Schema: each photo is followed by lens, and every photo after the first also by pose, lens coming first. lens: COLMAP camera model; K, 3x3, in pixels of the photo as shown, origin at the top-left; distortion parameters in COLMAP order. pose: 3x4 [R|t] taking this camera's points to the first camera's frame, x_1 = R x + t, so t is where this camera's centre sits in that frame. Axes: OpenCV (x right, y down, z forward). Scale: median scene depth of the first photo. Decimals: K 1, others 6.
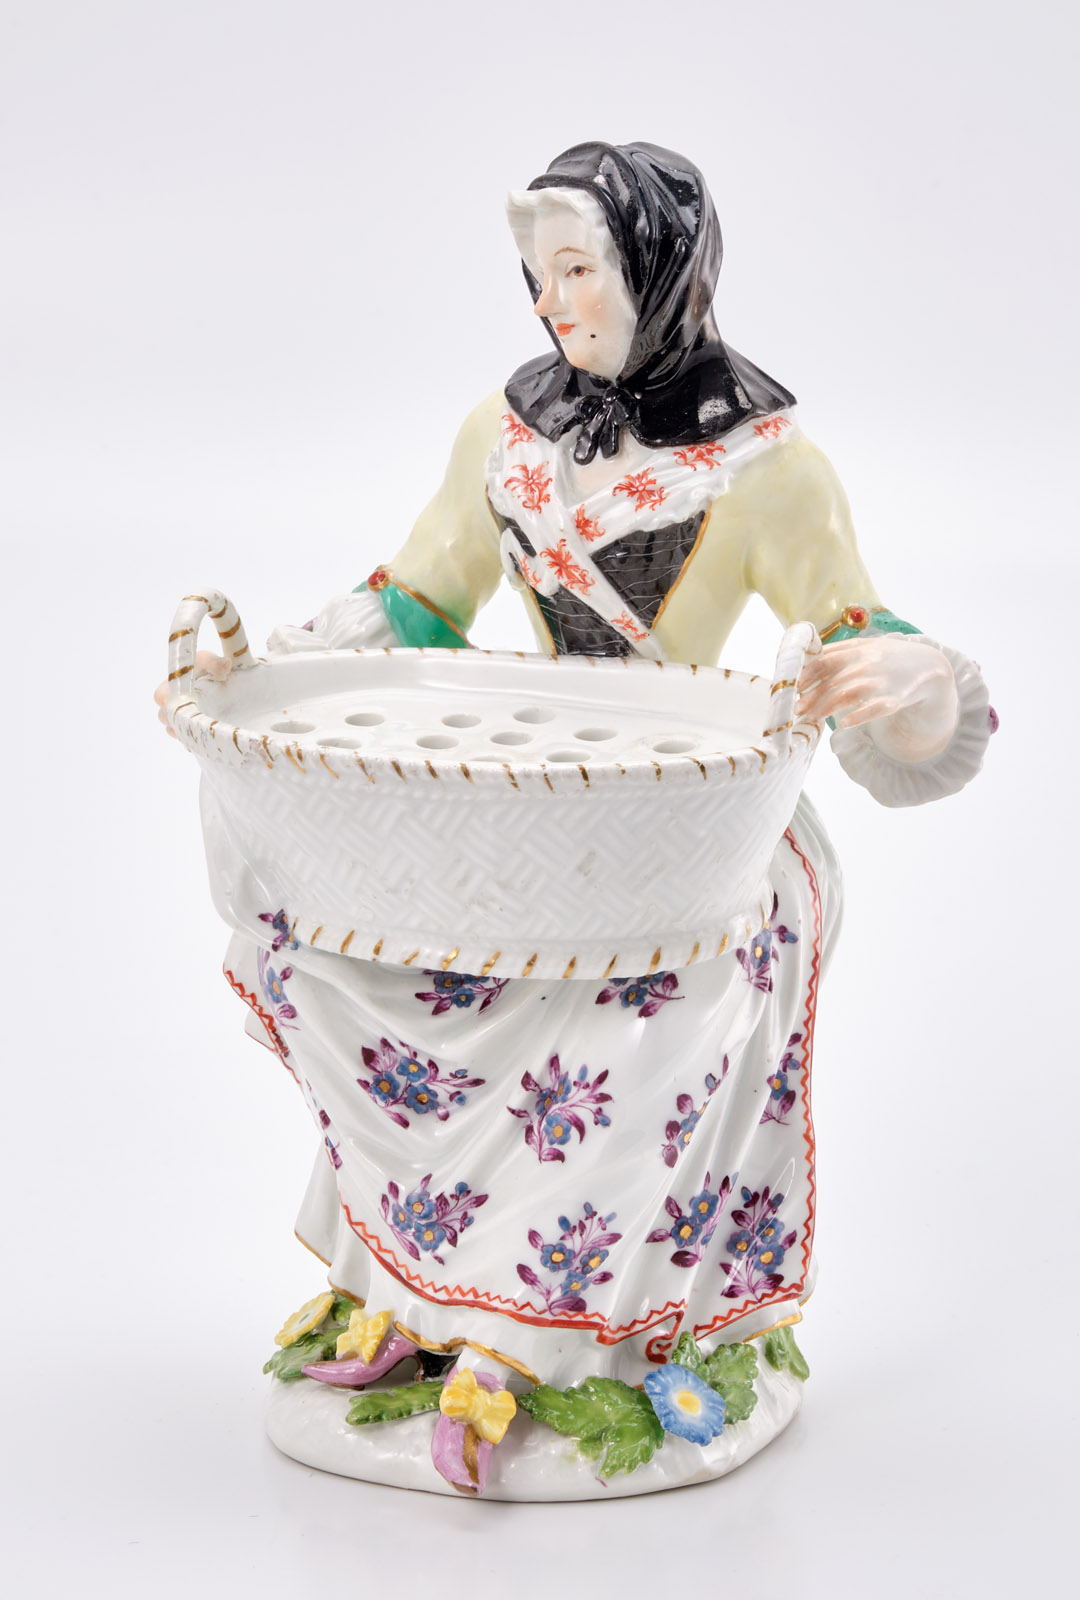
lens RADIAL K [[3823.1, 0, 539.3], [0, 3823.1, 803.6], [0, 0, 1]] dist [-0.141352, 0.000000]
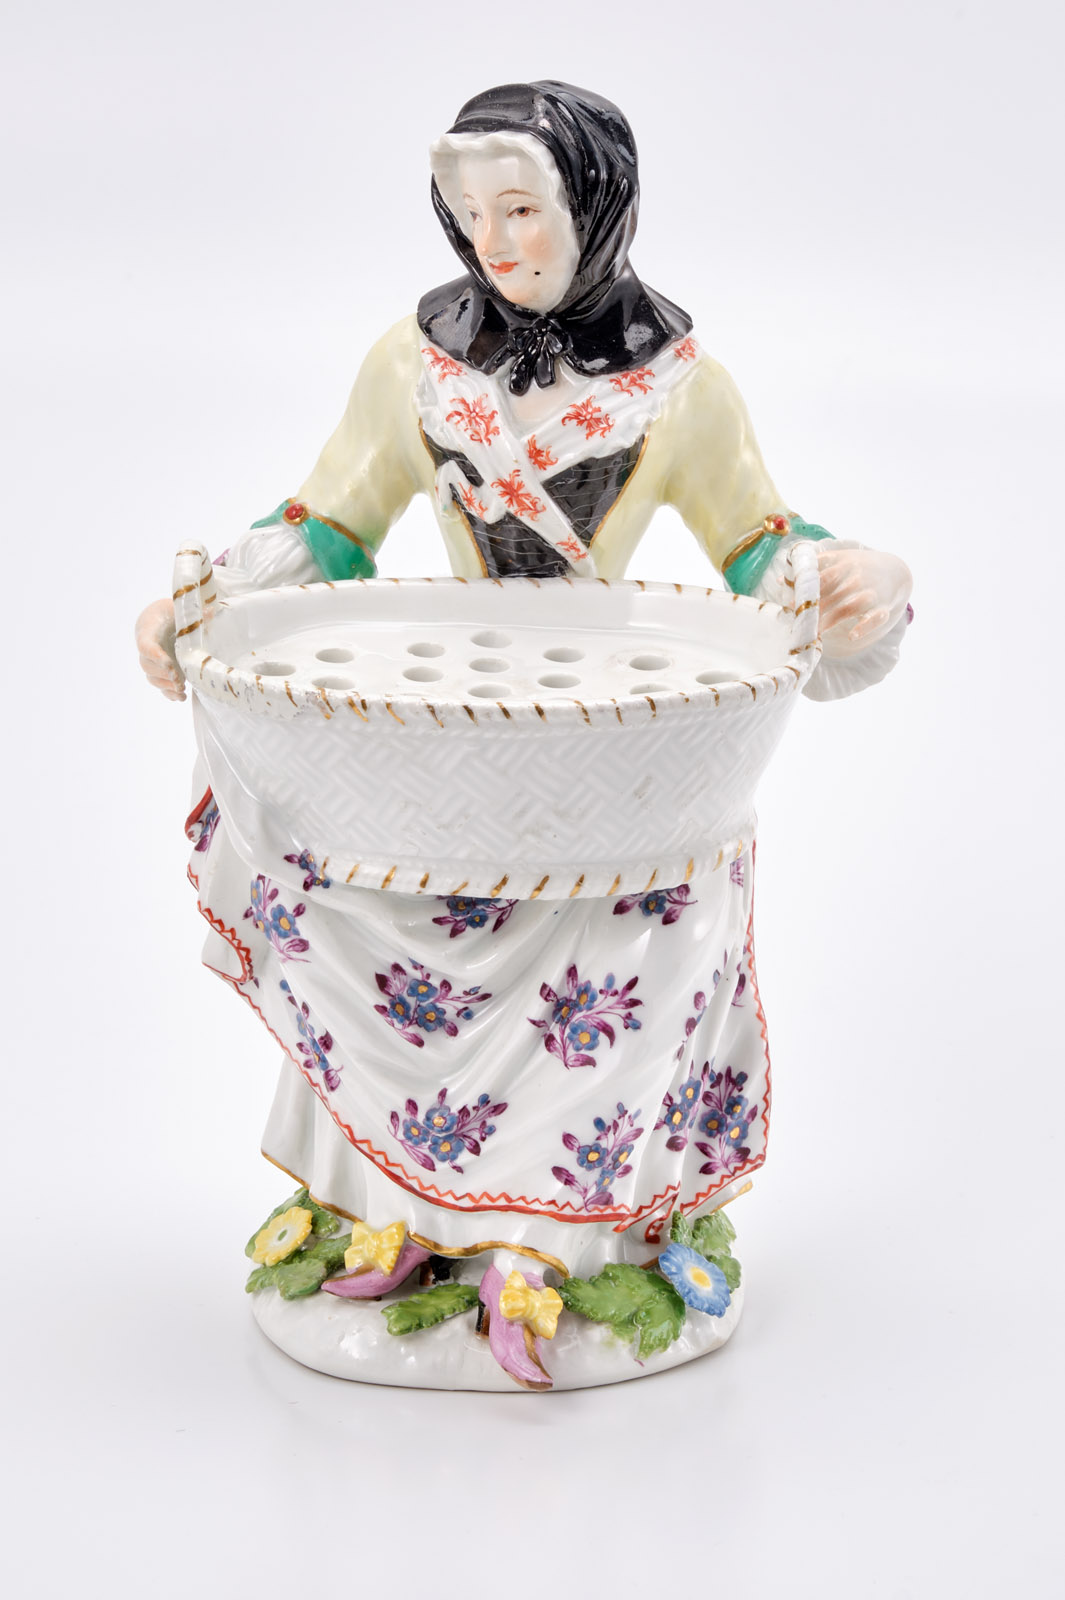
lens RADIAL K [[3868.7, 0, 532.9], [0, 3868.7, 796.3], [0, 0, 1]] dist [-0.141849, 0.000000]
pose [[0.967268, -0.081666, 0.240258, -0.252434], [0.068223, 0.995630, 0.063763, -0.048002], [-0.244415, -0.045284, 0.968613, -0.024300]]
